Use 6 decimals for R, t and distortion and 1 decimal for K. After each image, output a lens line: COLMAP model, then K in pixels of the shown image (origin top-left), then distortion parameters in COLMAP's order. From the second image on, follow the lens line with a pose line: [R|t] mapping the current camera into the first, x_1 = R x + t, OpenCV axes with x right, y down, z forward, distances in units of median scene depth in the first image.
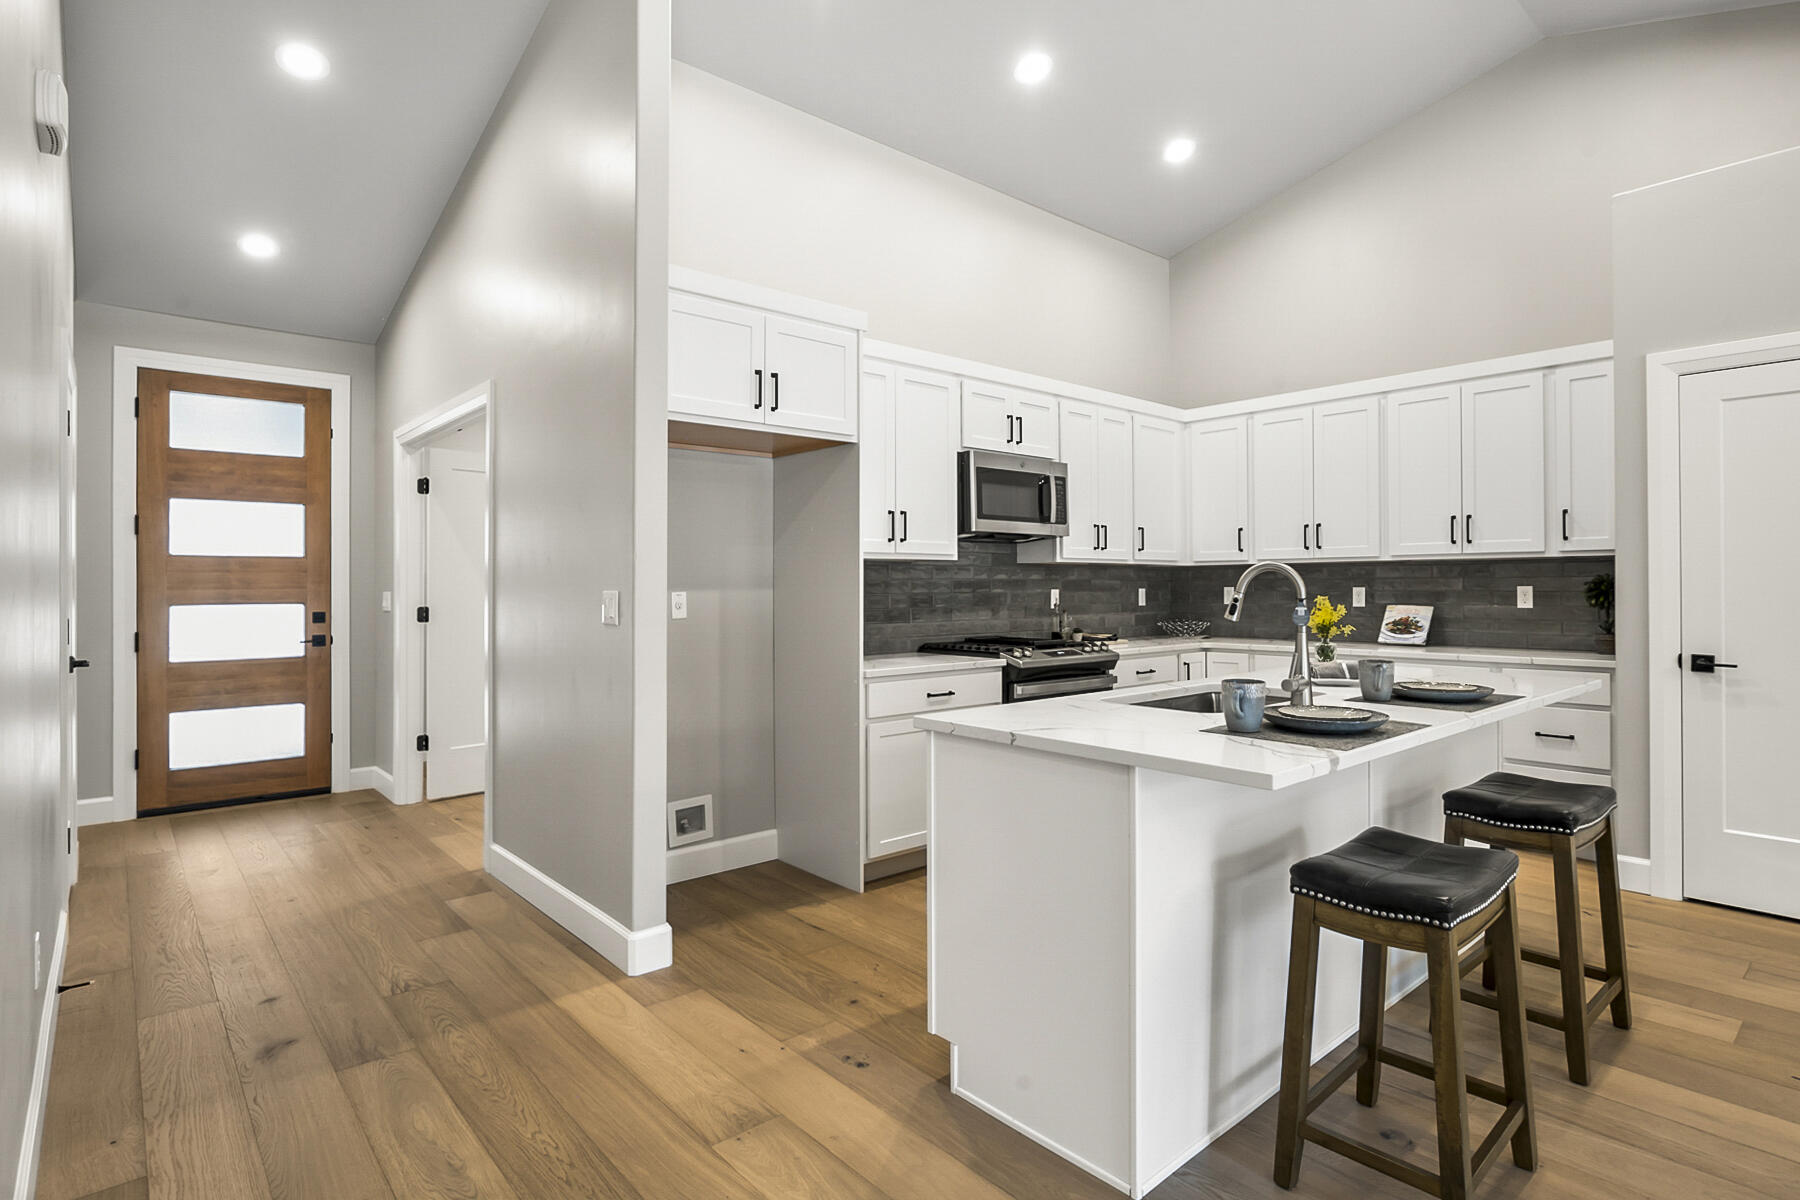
lens RADIAL K [[912.6, 0, 898.9], [0, 912.6, 574.6], [0, 0, 1]] dist [-0.022093, 0.010925]
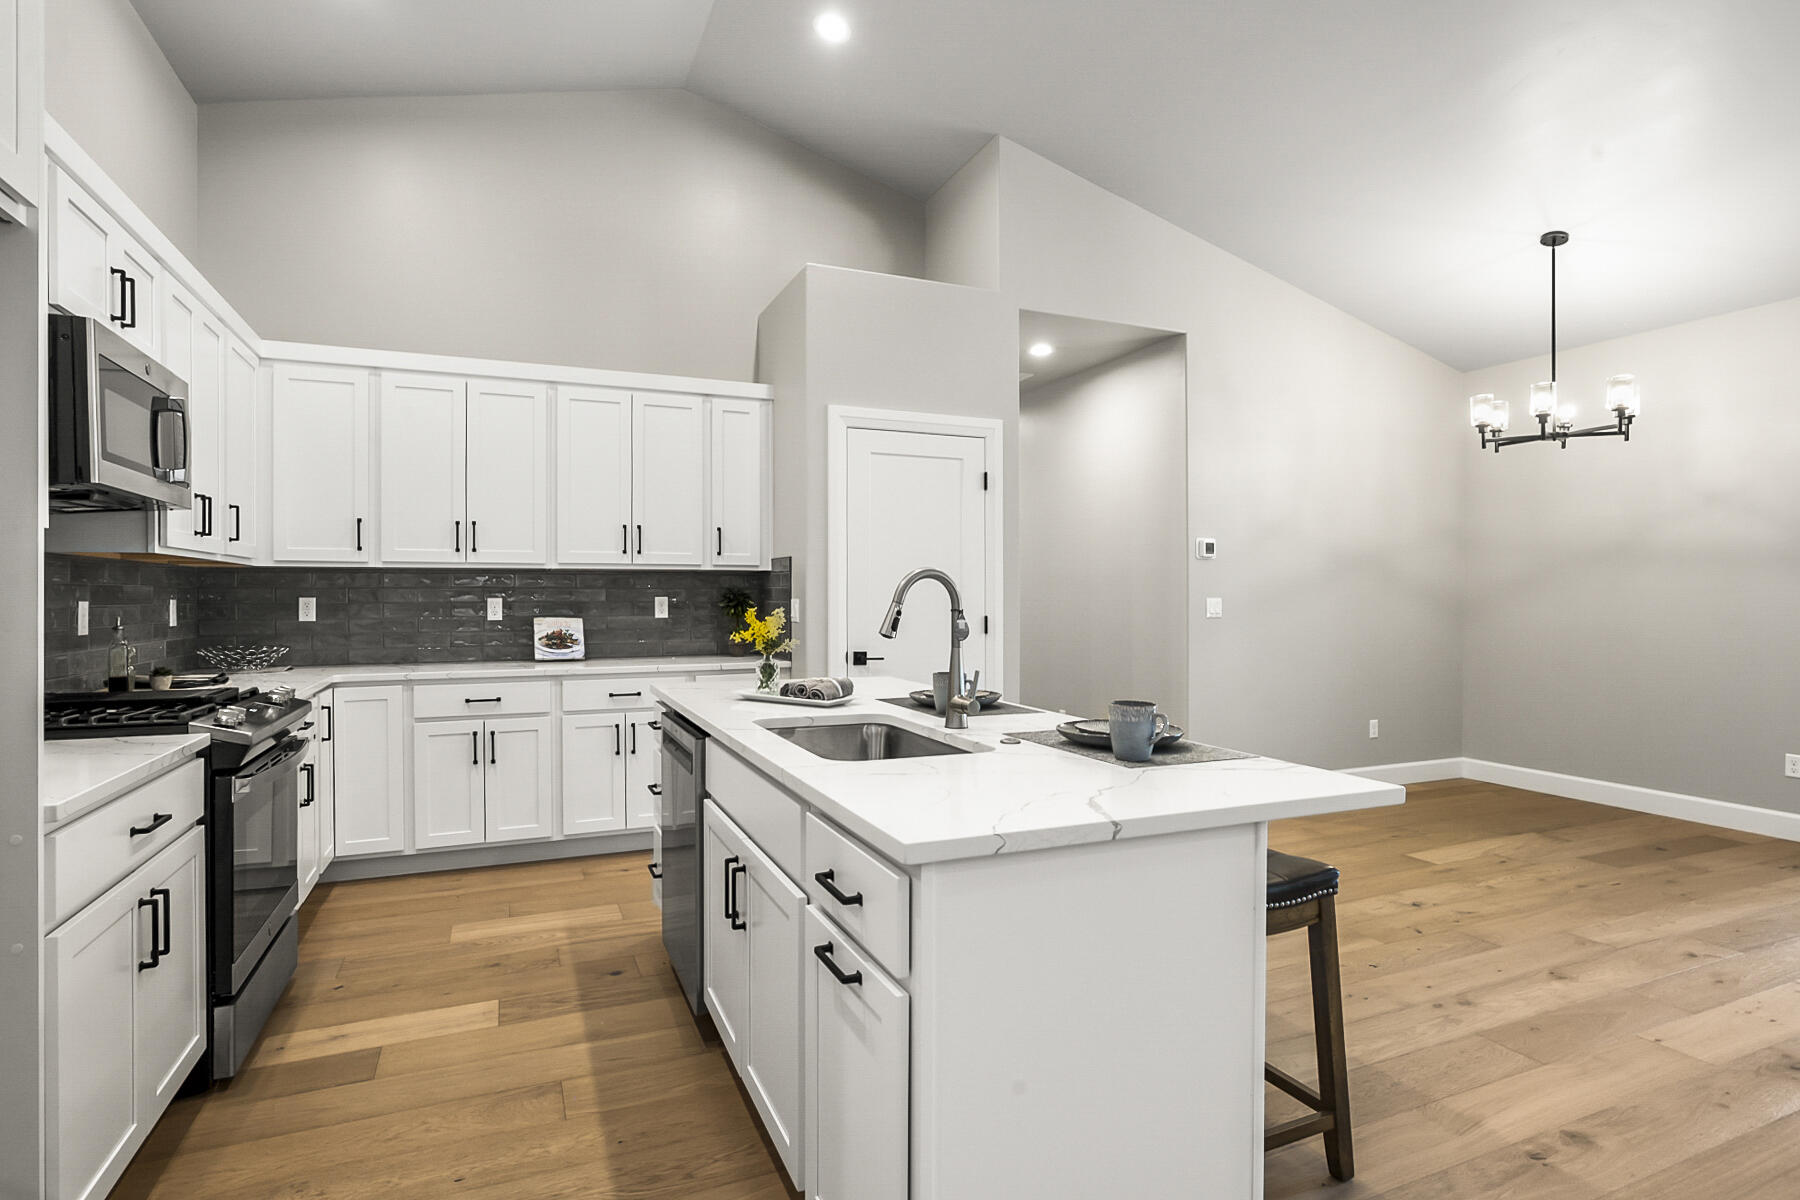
lens RADIAL K [[912.6, 0, 903.6], [0, 912.6, 604.4], [0, 0, 1]] dist [-0.022093, 0.010925]
pose [[0.304874, -0.006125, 0.952373, -0.217498], [-0.013608, 0.999849, 0.010786, 0.005565], [-0.952295, -0.016248, 0.304745, 0.381759]]
